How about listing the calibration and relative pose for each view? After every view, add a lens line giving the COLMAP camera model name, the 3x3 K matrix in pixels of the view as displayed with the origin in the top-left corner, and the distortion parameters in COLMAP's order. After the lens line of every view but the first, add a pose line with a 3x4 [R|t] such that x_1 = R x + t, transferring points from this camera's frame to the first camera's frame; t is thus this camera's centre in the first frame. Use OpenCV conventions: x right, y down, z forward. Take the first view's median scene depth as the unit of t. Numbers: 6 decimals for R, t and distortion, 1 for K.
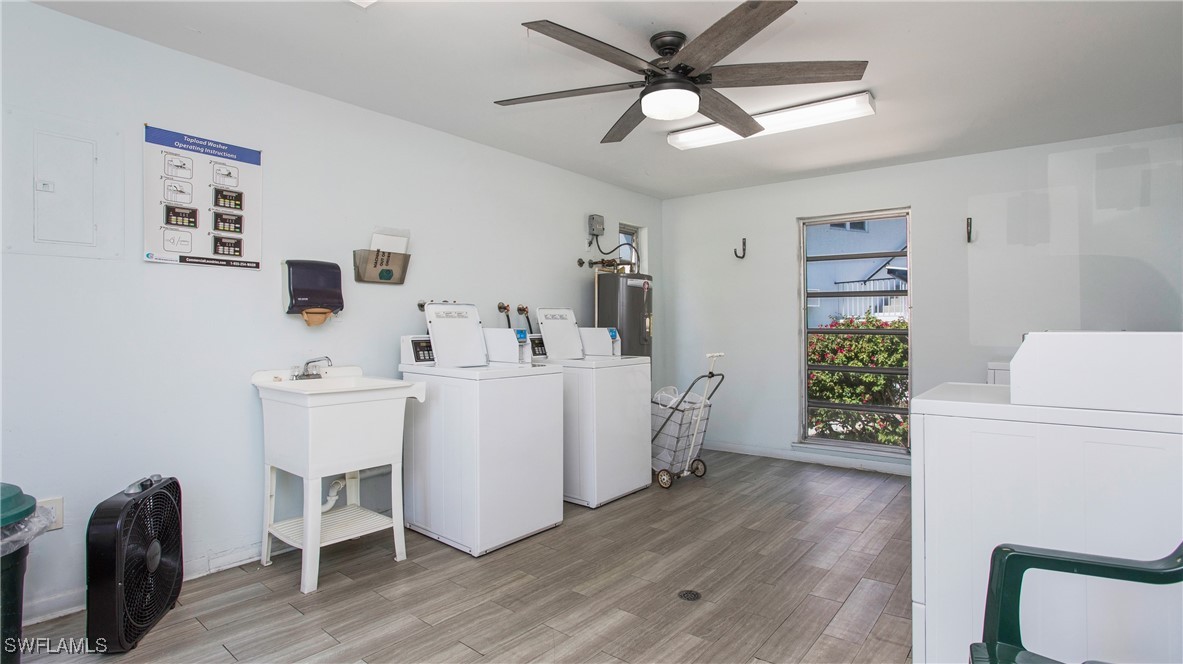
lens RADIAL K [[604.6, 0, 594.3], [0, 604.6, 332.6], [0, 0, 1]] dist [-0.001233, 0.045444]
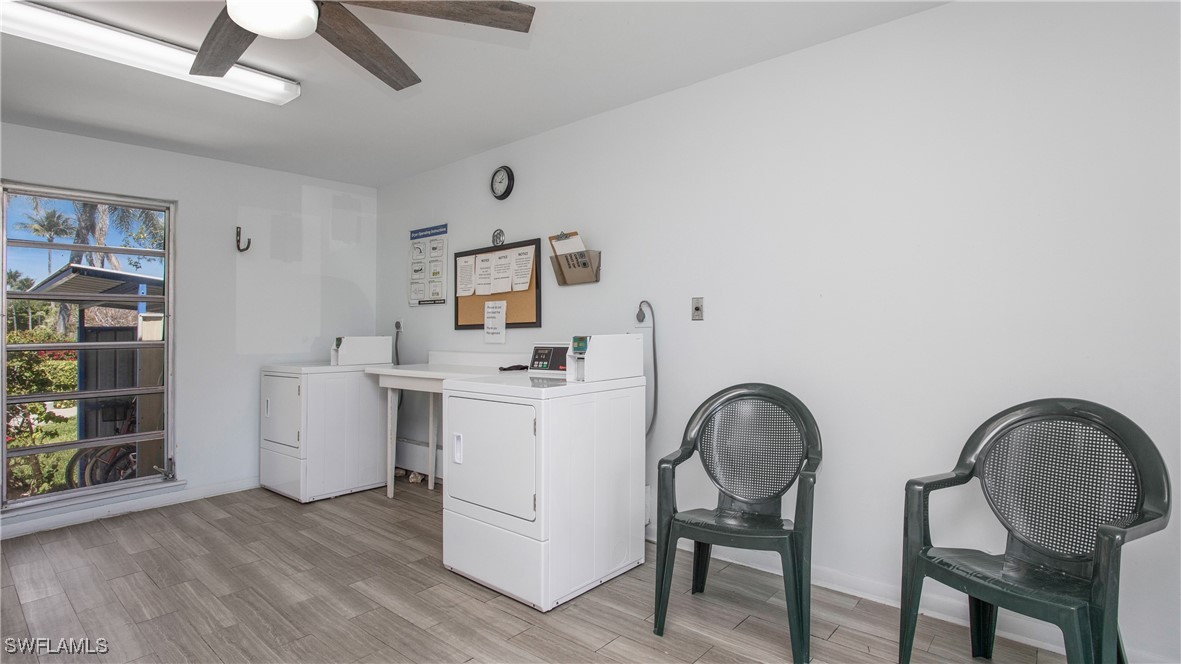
lens RADIAL K [[603.6, 0, 593.3], [0, 603.6, 332.6], [0, 0, 1]] dist [-0.001233, 0.045444]
pose [[0.112929, -0.007109, 0.993578, -0.406592], [0.021402, 0.999760, 0.004721, -0.005281], [-0.993373, 0.020731, 0.113054, 0.394691]]
